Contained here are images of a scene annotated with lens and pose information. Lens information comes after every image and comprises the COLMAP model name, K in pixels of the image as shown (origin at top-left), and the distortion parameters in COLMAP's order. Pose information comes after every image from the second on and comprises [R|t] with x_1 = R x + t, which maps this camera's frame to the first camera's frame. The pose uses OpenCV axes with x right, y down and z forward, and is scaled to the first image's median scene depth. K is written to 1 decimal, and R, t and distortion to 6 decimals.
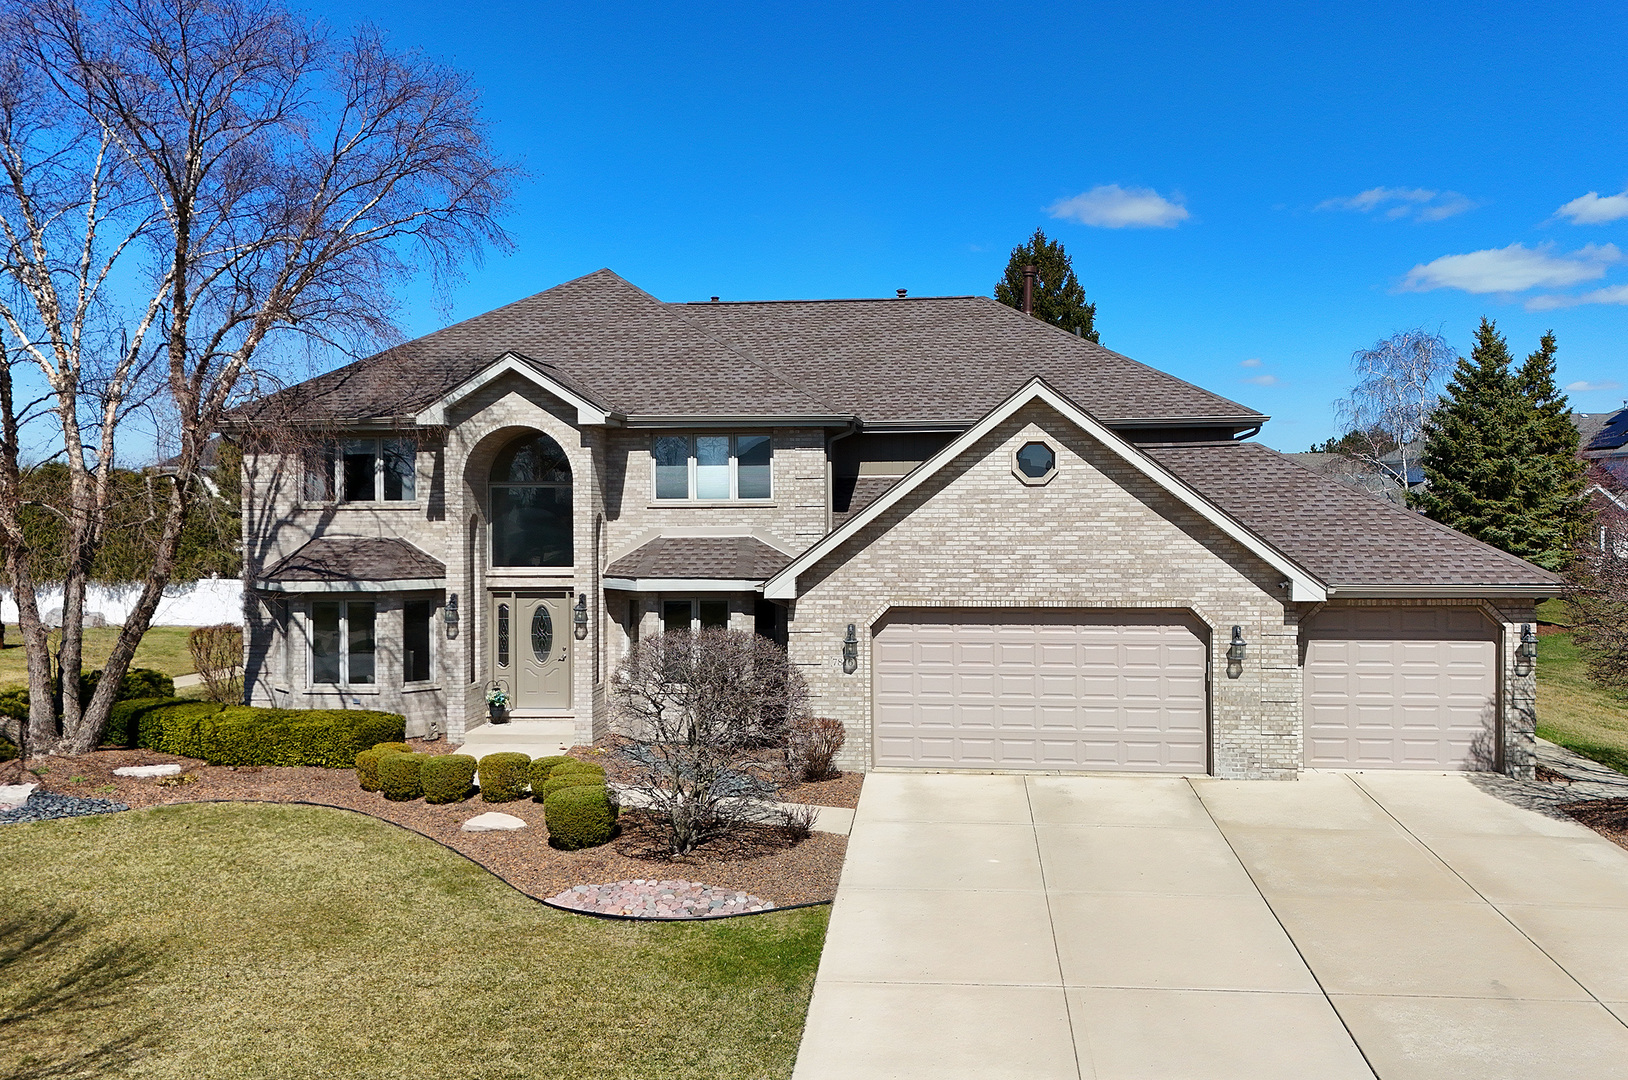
lens RADIAL K [[1293.2, 0, 828.2], [0, 1293.2, 544.1], [0, 0, 1]] dist [0.039900, 0.000596]
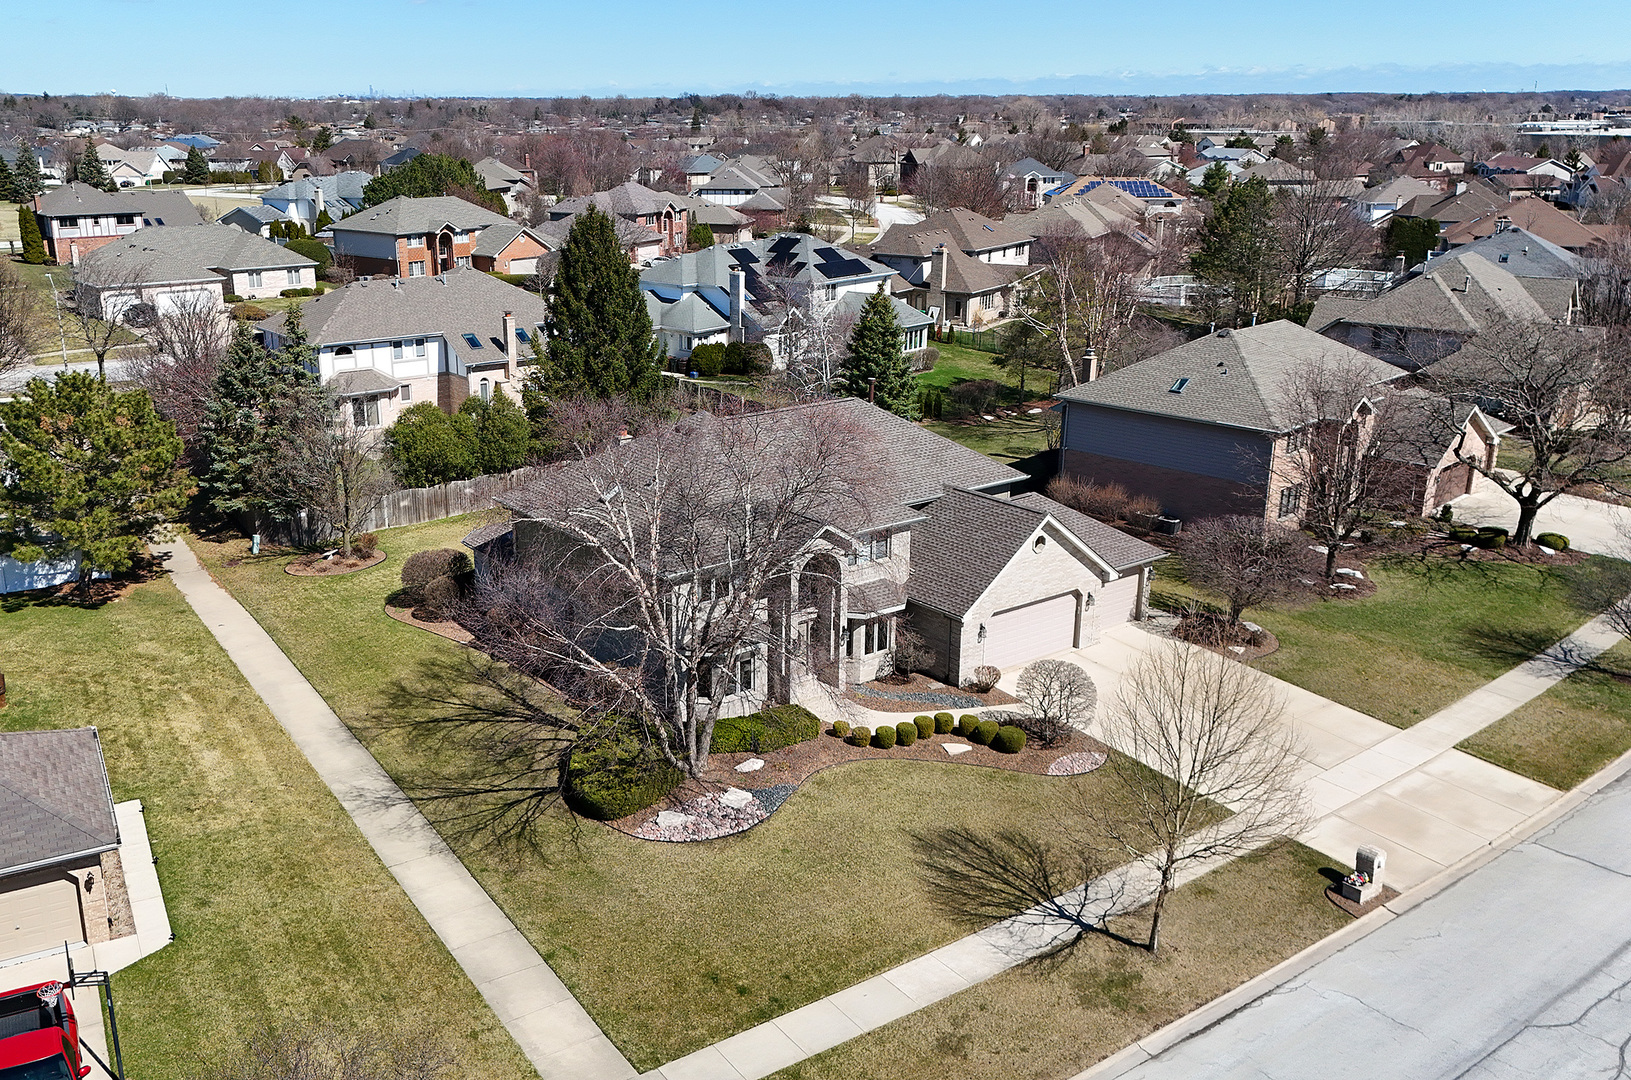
lens RADIAL K [[1394.3, 0, 745.4], [0, 1394.3, 508.2], [0, 0, 1]] dist [0.055594, -0.031705]
pose [[0.736912, -0.184538, 0.650312, -1.927607], [-0.005823, 0.960248, 0.279087, -0.851236], [-0.675963, -0.209450, 0.706544, -0.458885]]
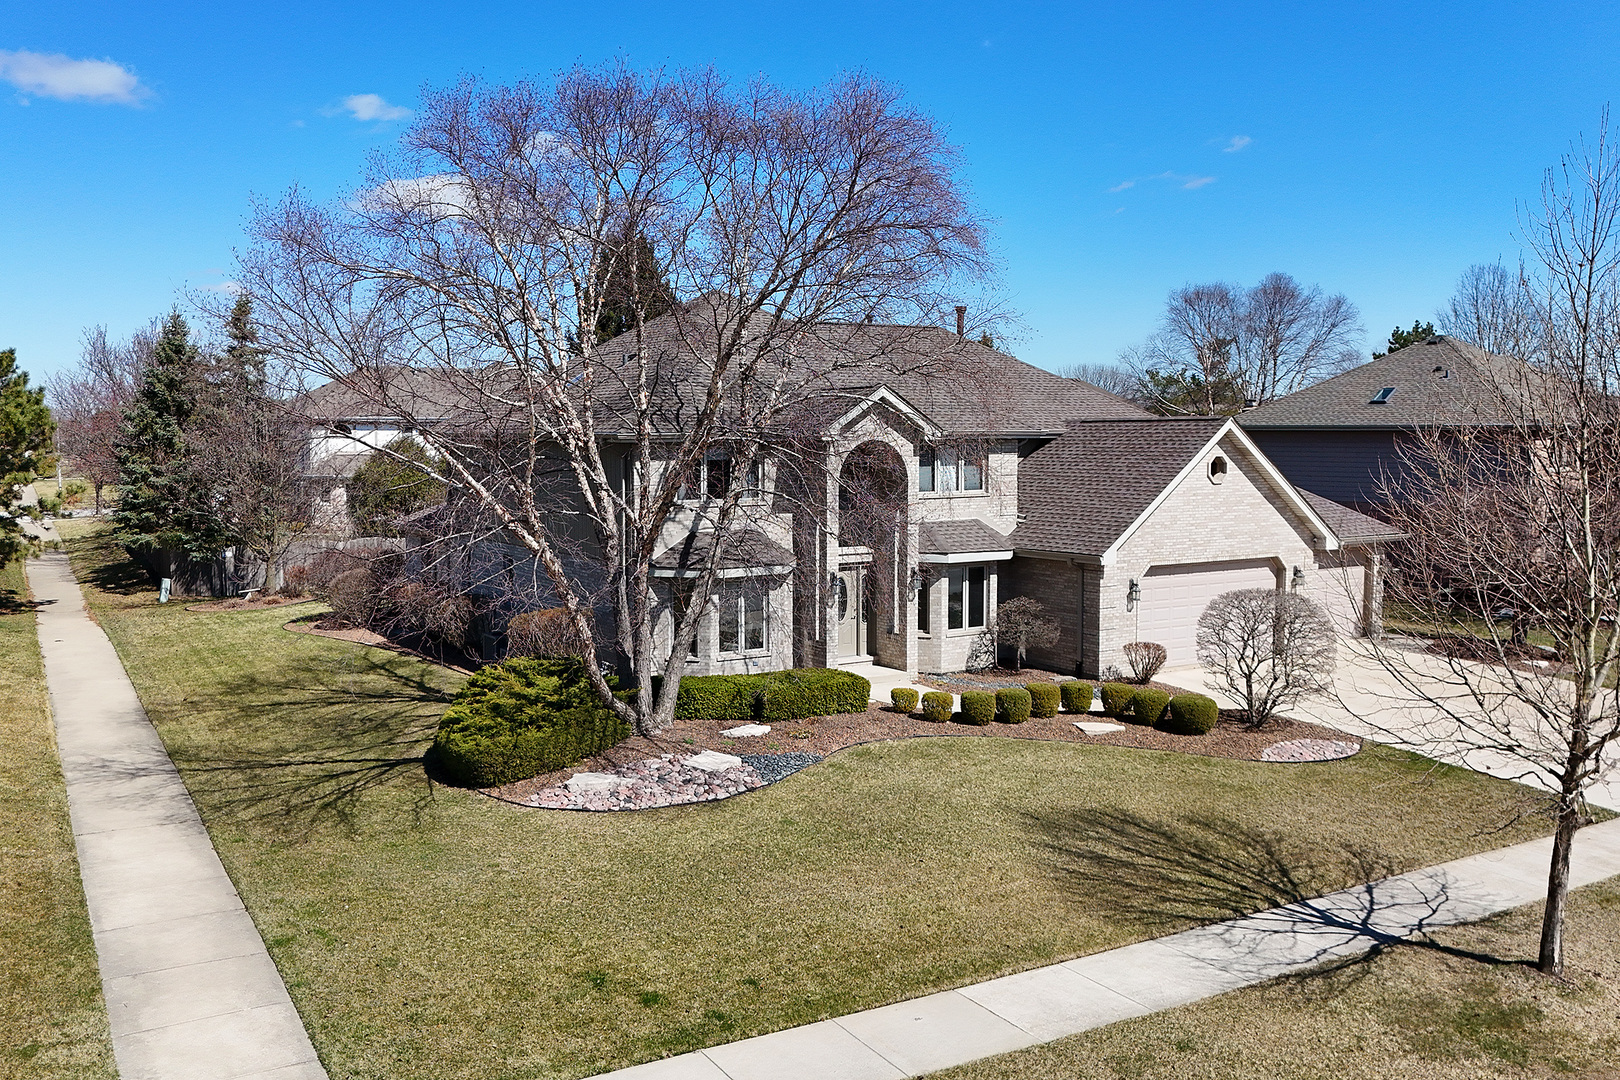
lens RADIAL K [[1384.9, 0, 755.5], [0, 1384.9, 556.5], [0, 0, 1]] dist [0.055594, -0.031705]
pose [[0.786998, -0.053874, 0.614599, -1.334317], [-0.002914, 0.995844, 0.091024, -0.110654], [-0.616949, -0.073427, 0.783570, 0.006436]]
